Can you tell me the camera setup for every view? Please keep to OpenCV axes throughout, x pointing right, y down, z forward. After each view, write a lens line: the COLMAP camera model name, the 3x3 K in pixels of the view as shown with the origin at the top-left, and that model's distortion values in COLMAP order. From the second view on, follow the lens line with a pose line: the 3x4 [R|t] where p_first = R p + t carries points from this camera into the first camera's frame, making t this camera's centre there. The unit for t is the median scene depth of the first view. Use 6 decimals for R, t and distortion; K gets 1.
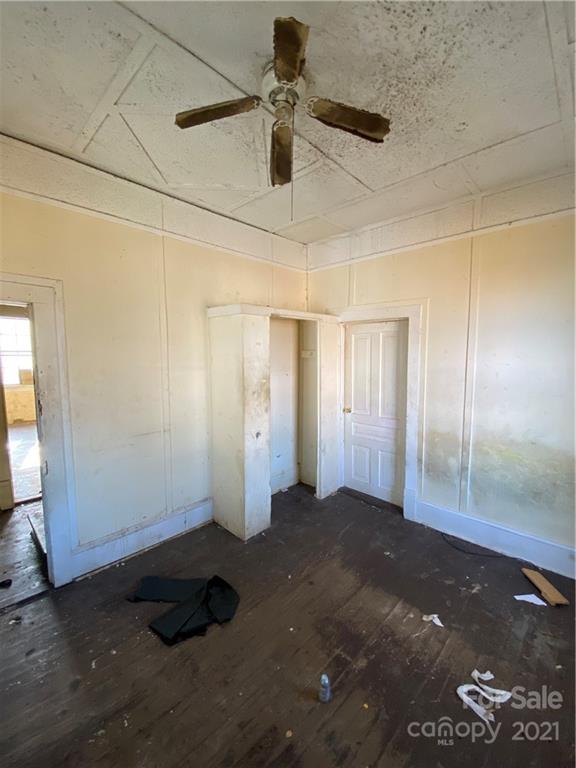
lens RADIAL K [[311.6, 0, 288.4], [0, 311.6, 382.4], [0, 0, 1]] dist [0.022964, -0.021437]
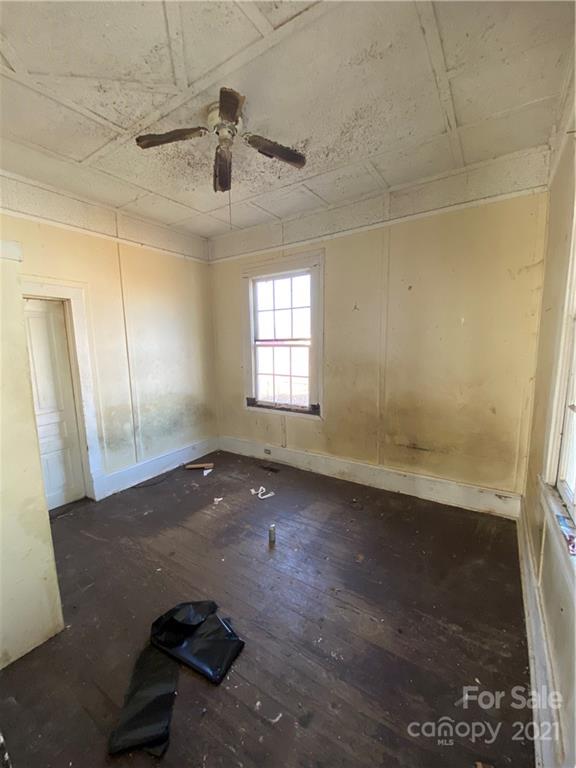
lens RADIAL K [[311.6, 0, 288.4], [0, 311.6, 382.4], [0, 0, 1]] dist [0.022964, -0.021437]
pose [[-0.189474, -0.128902, 0.973388, -0.796366], [0.109595, 0.982374, 0.151425, -0.032589], [-0.975750, 0.135370, -0.172007, 0.610184]]
